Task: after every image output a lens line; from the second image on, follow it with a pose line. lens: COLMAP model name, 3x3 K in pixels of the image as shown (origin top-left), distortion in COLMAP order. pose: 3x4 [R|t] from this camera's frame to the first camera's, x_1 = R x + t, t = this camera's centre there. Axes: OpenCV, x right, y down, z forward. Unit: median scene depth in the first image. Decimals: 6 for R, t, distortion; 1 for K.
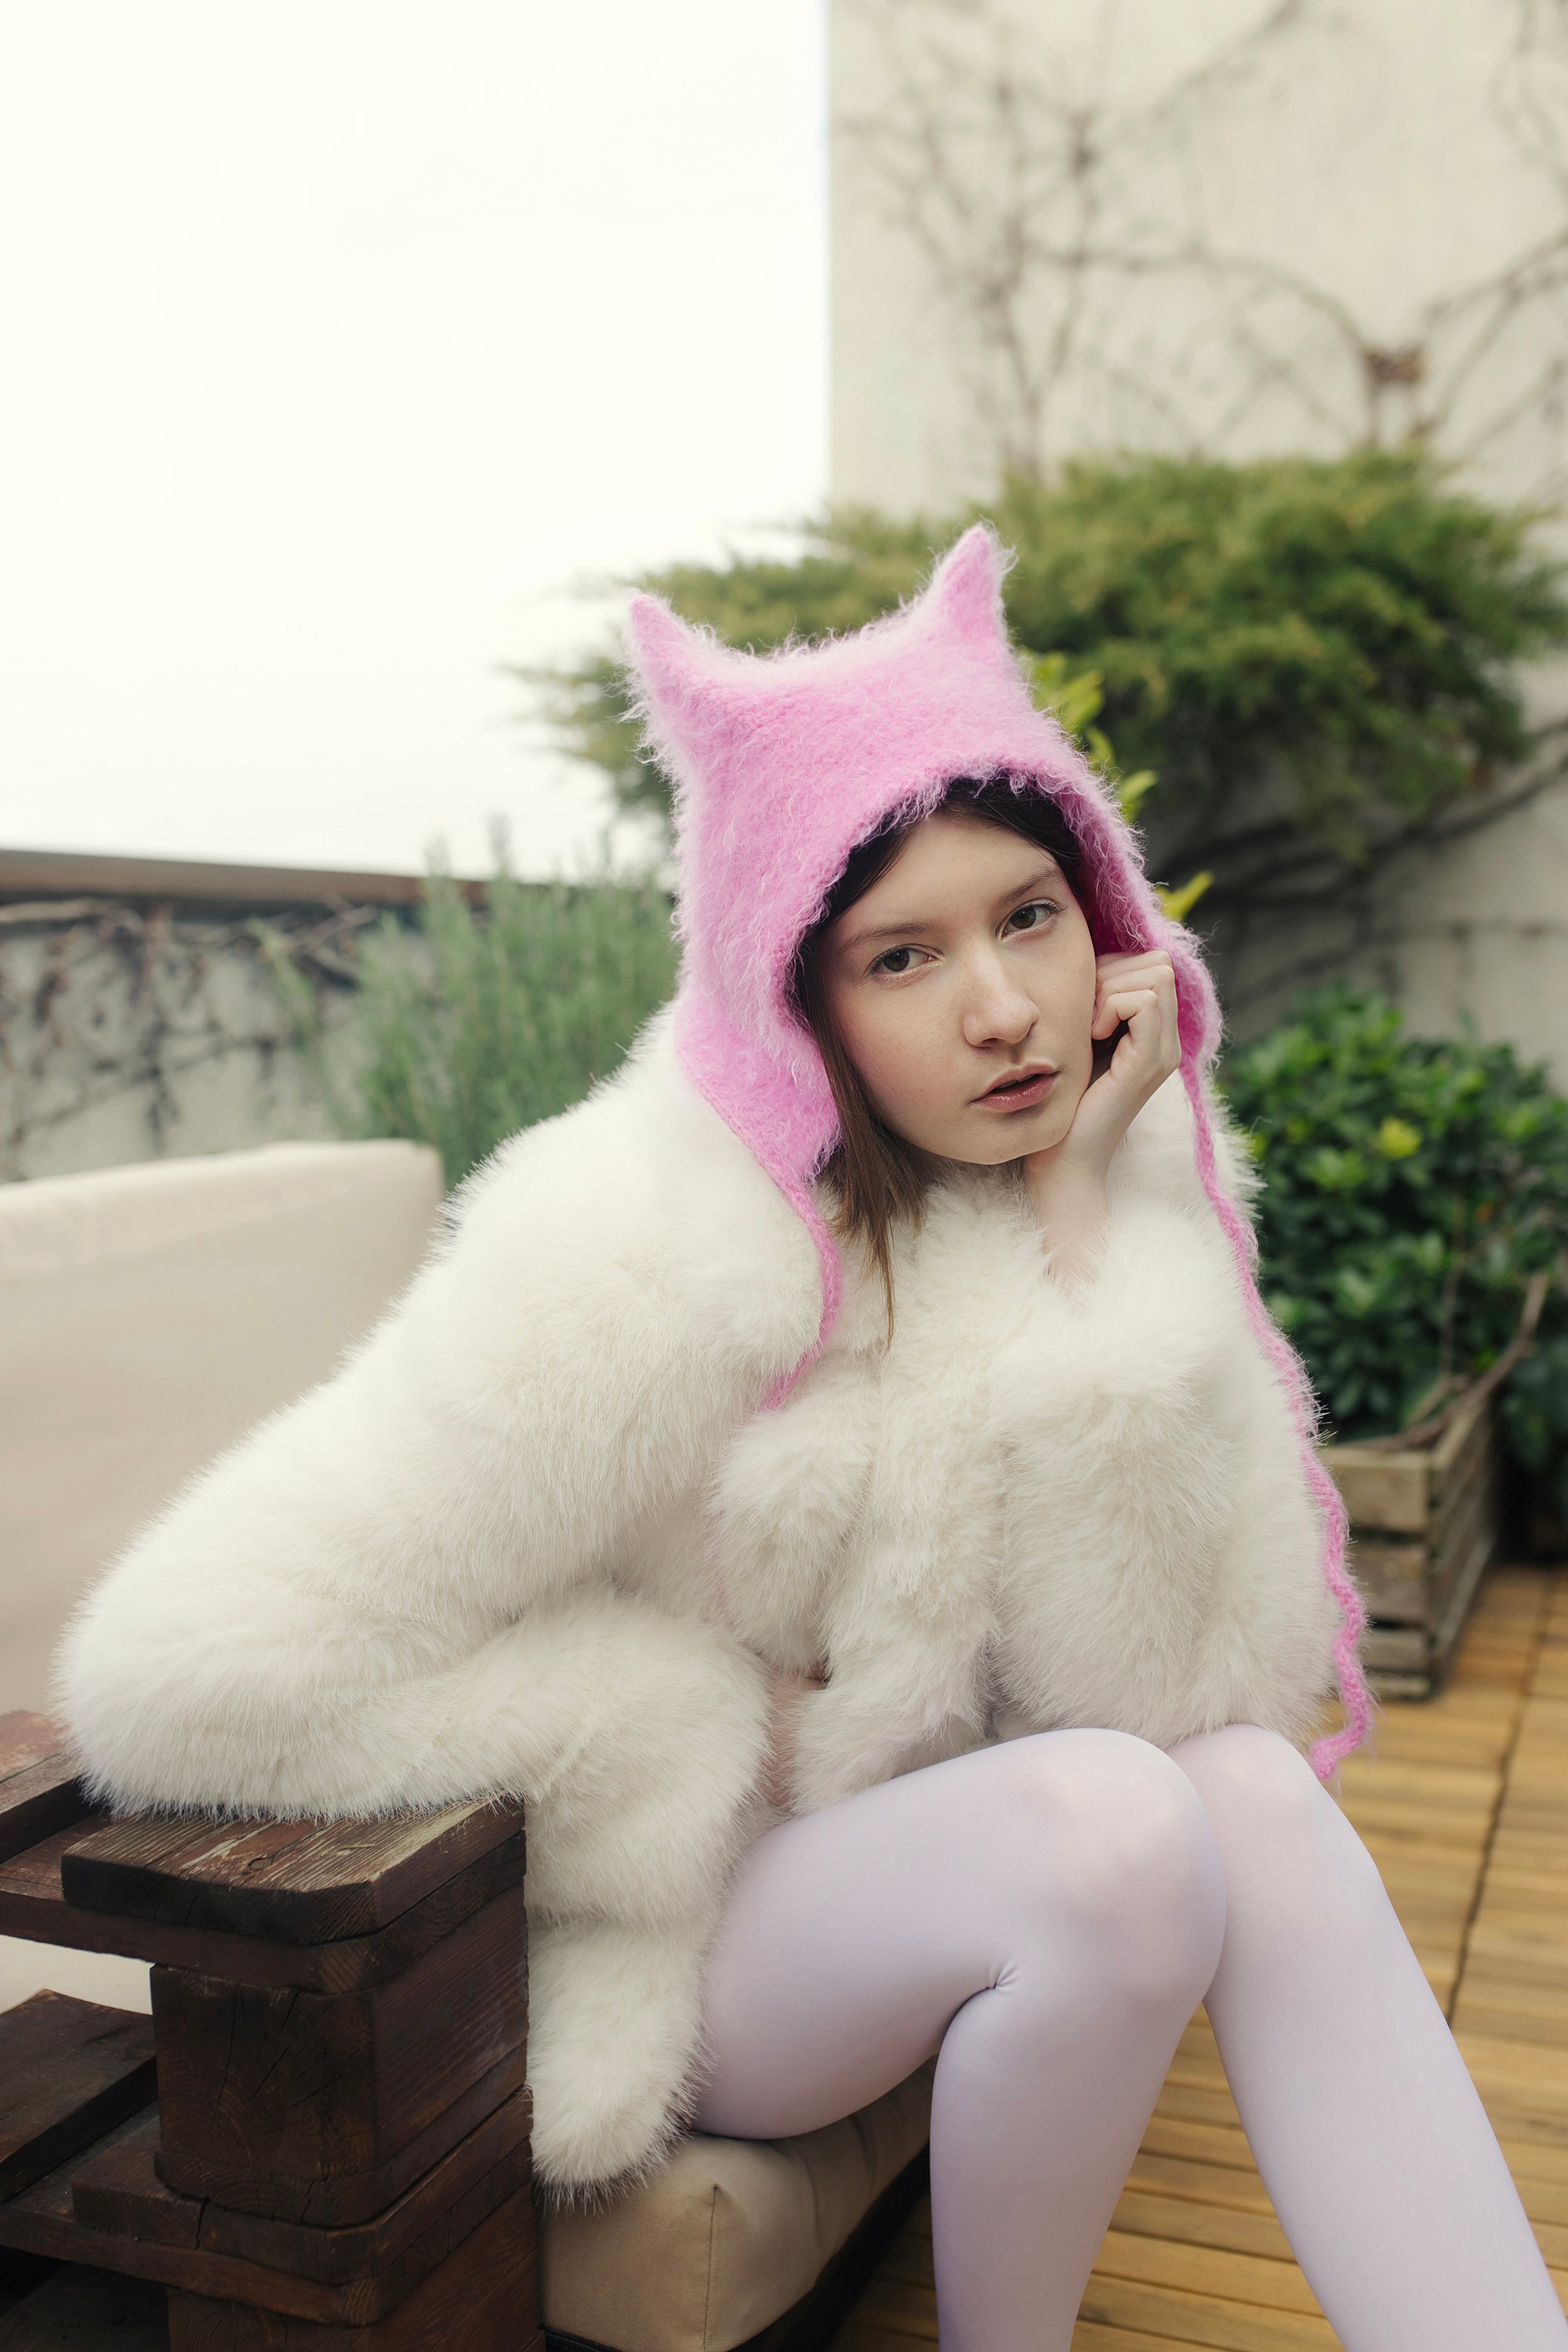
lens RADIAL K [[2269.2, 0, 784.0], [0, 2269.2, 1176.0], [0, 0, 1]] dist [-0.002465, 0.010037]
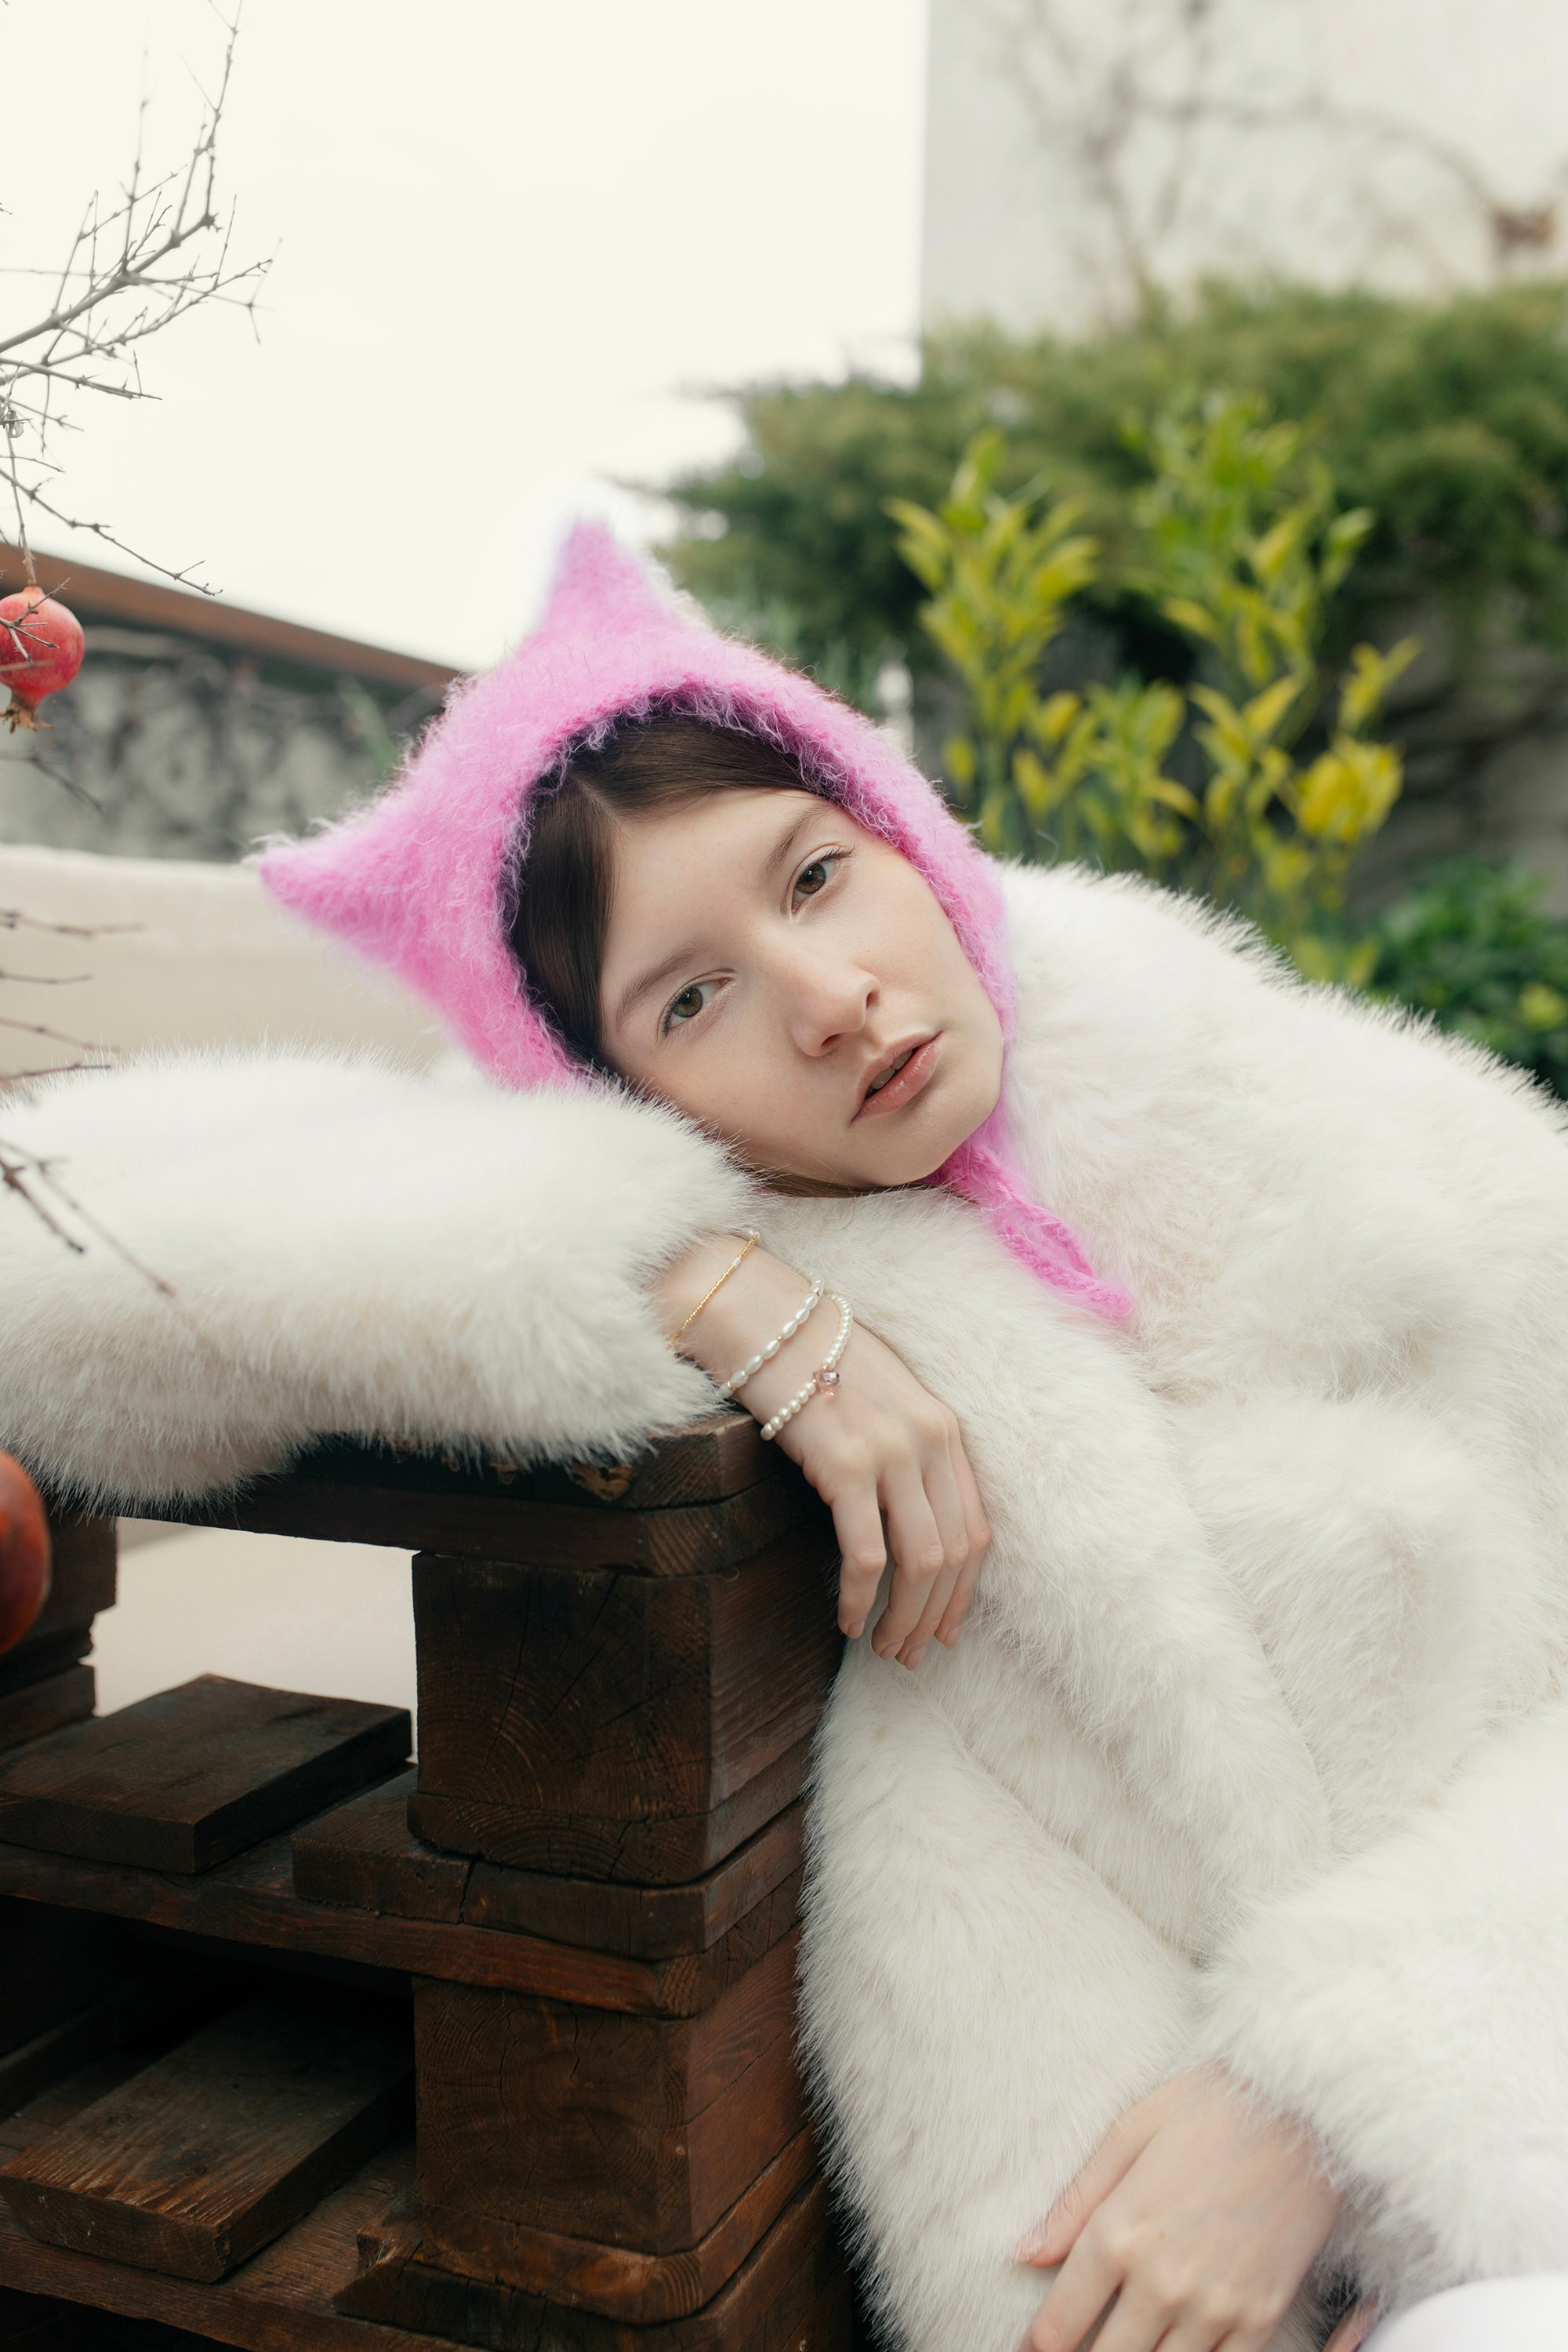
lens RADIAL K [[2276.4, 0, 784.0], [0, 2276.4, 1176.0], [0, 0, 1]] dist [0.005986, 0.004157]
pose [[0.999391, 0.029649, 0.018416, -0.071621], [-0.029415, 0.999485, -0.012823, 0.094556], [-0.018787, 0.012274, 0.999748, 0.090762]]
